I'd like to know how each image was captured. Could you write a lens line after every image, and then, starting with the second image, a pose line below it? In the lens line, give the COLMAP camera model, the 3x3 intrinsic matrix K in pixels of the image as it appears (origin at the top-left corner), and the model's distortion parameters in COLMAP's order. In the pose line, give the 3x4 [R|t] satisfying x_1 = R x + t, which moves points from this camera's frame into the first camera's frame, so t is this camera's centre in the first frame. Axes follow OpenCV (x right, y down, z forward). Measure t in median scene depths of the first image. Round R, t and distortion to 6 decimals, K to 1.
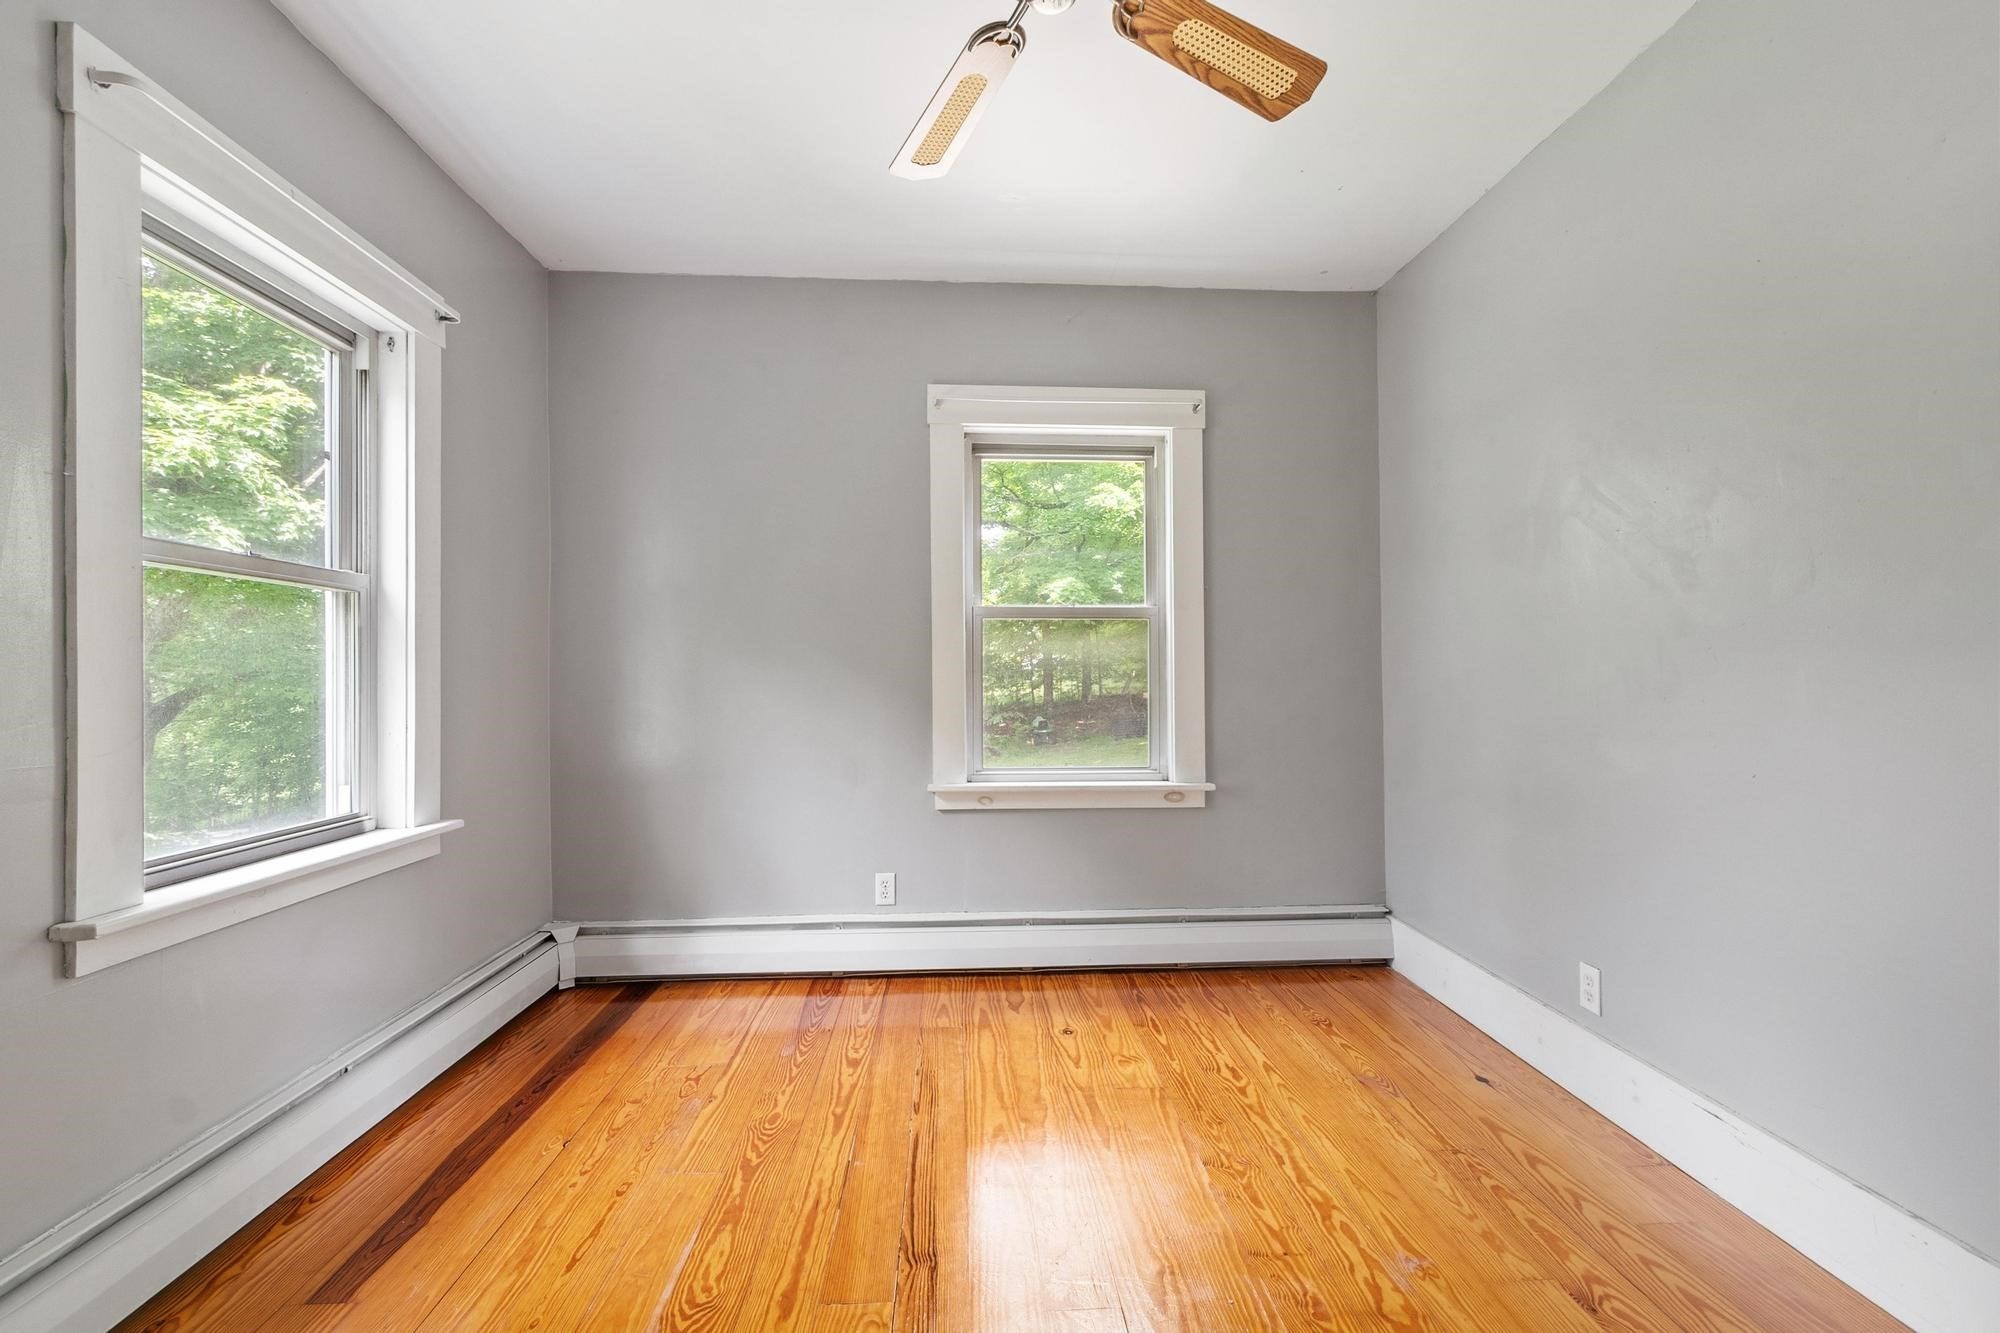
lens RADIAL K [[888.3, 0, 1011.6], [0, 888.3, 667.9], [0, 0, 1]] dist [-0.000960, 0.000236]
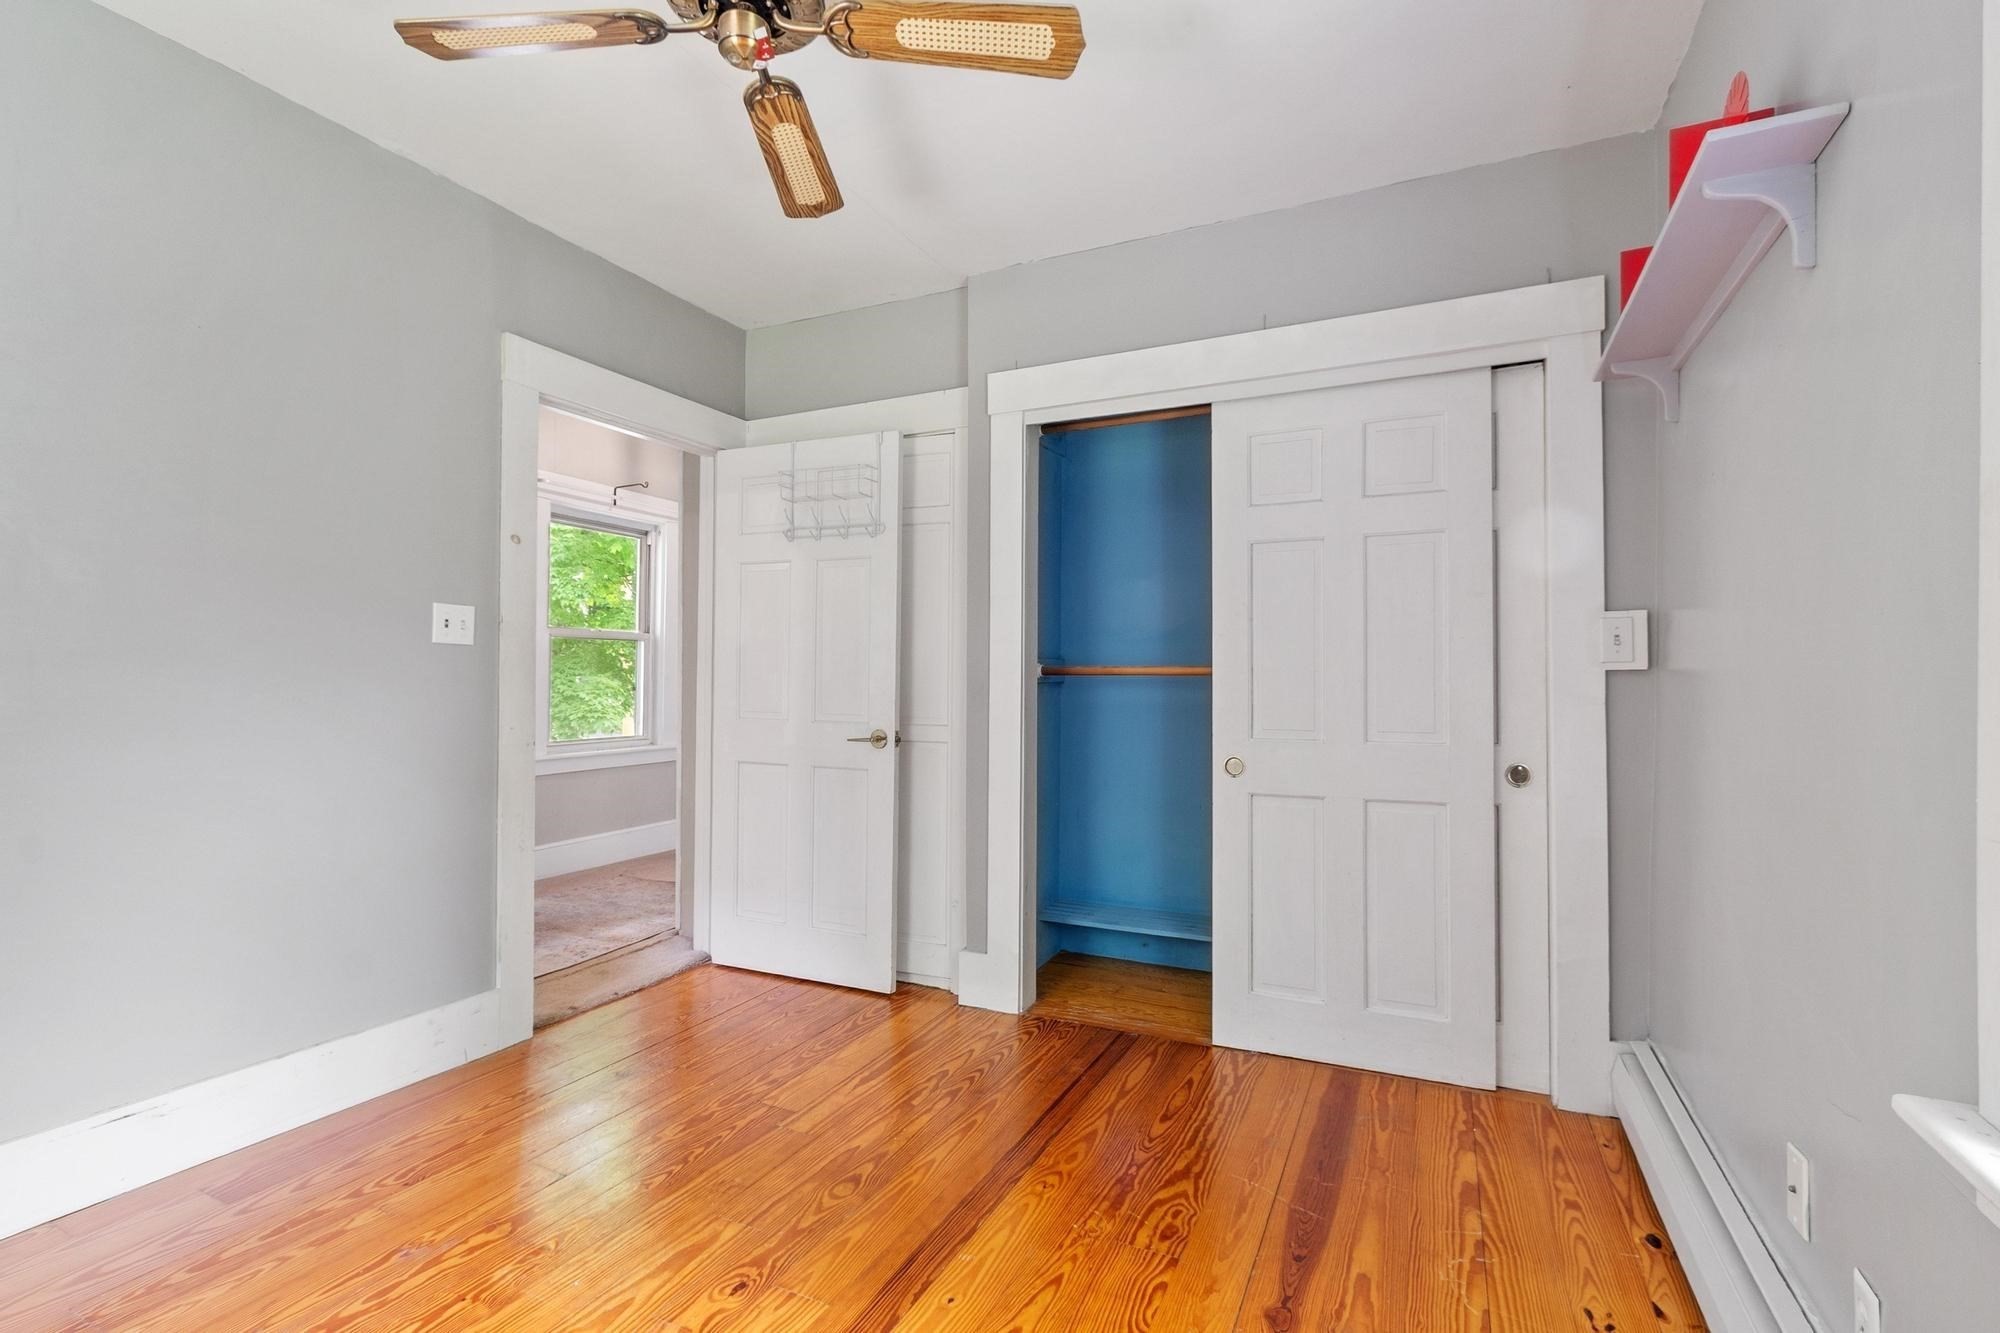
lens RADIAL K [[888.3, 0, 991.3], [0, 888.3, 665.8], [0, 0, 1]] dist [-0.000960, 0.000236]
pose [[-0.866763, 0.009597, 0.498628, -0.373542], [-0.006255, 0.999527, -0.030112, 0.005458], [-0.498681, -0.029219, -0.866293, 0.886476]]
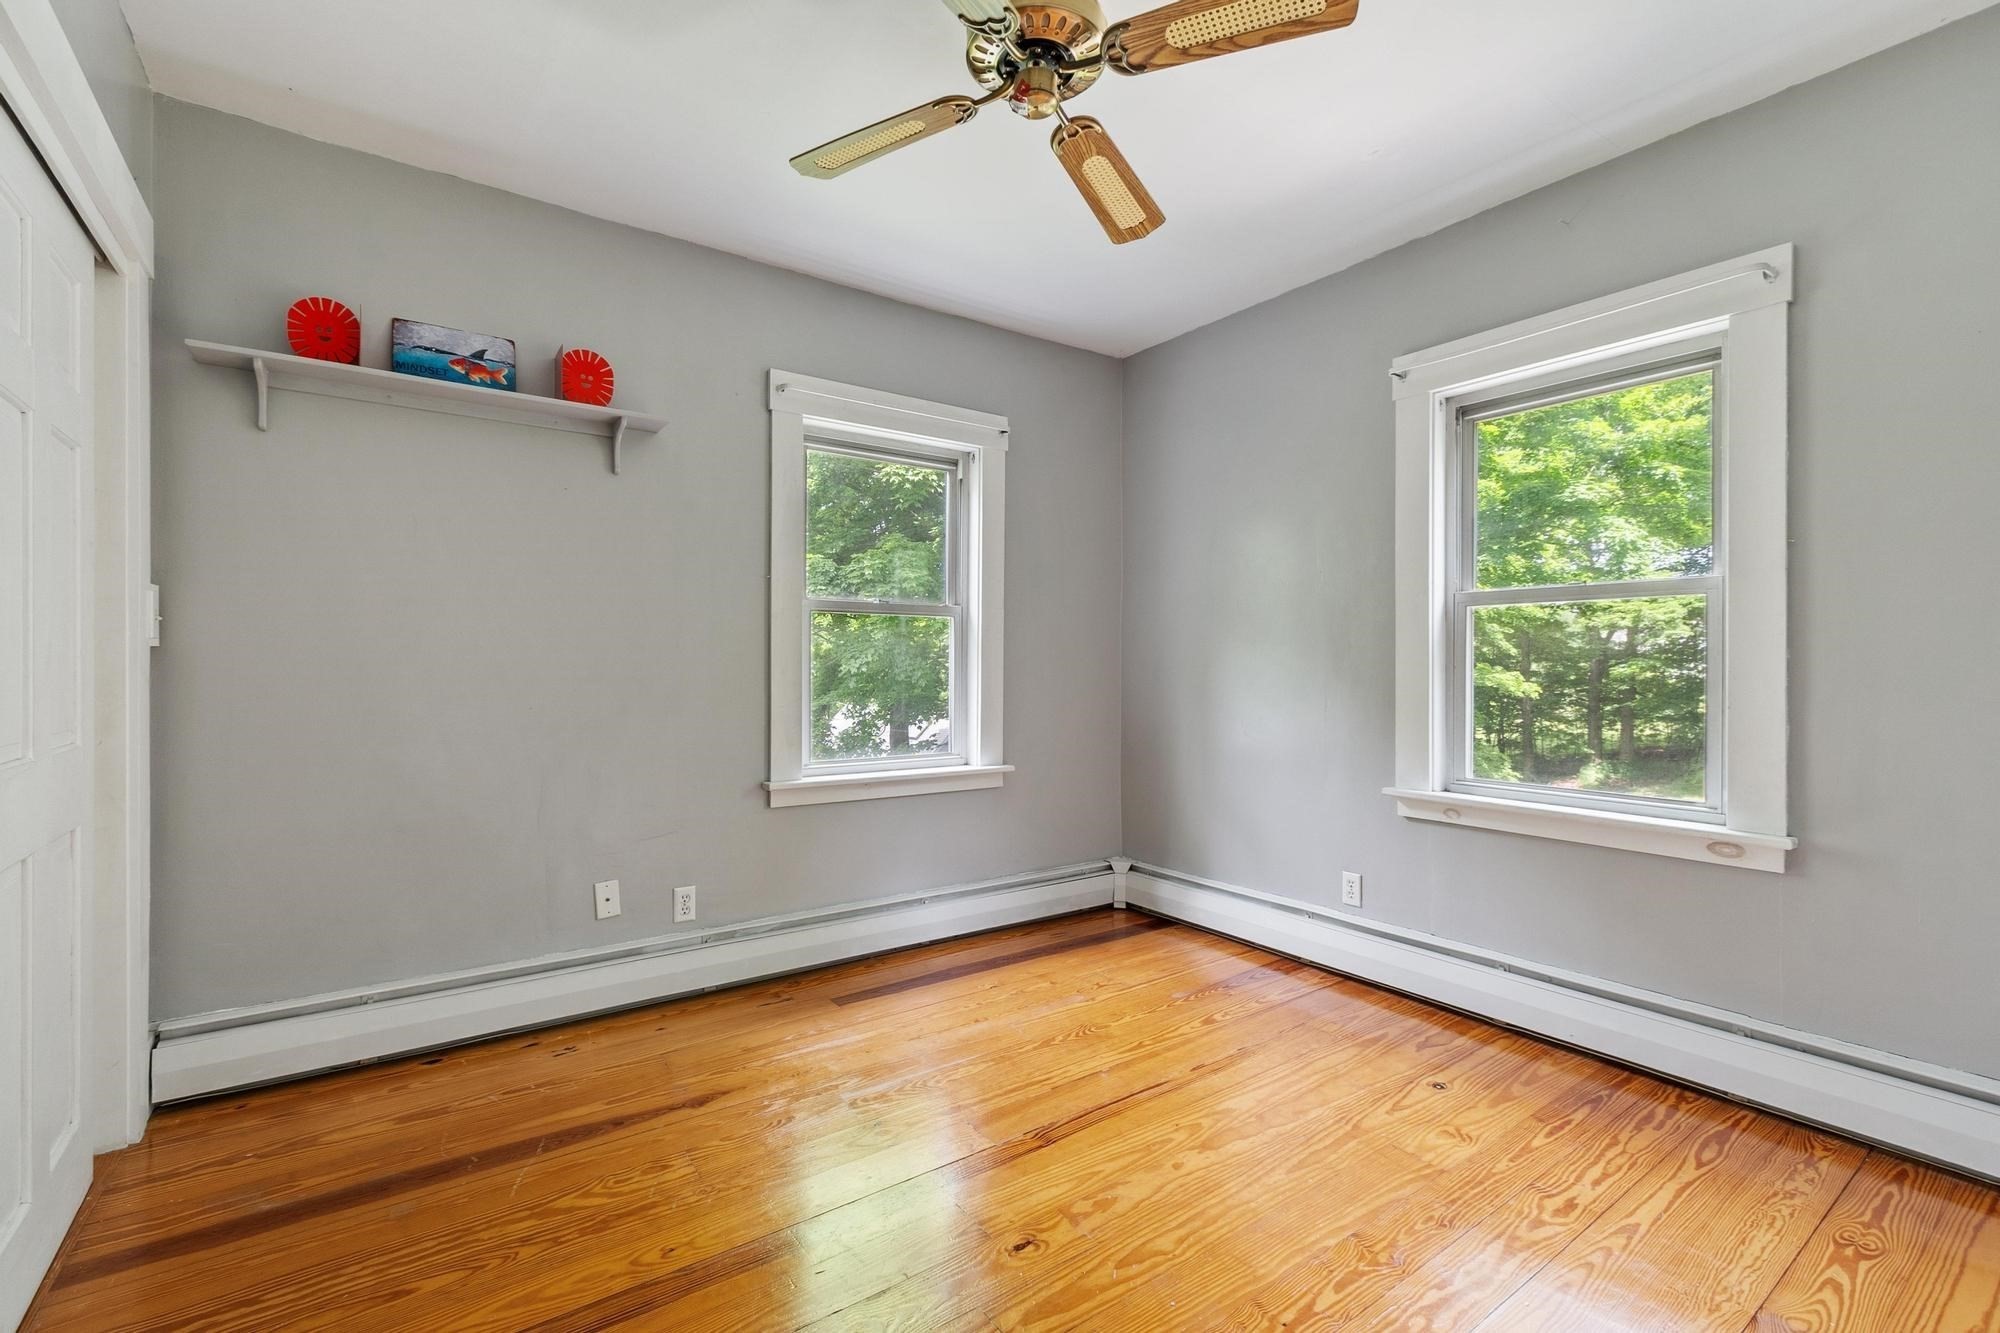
lens RADIAL K [[888.3, 0, 986.4], [0, 888.3, 662.9], [0, 0, 1]] dist [-0.000960, 0.000236]
pose [[0.511944, 0.001557, -0.859017, 0.523810], [0.004828, 0.999977, 0.004690, -0.007138], [0.859005, -0.006548, 0.511925, 0.164192]]
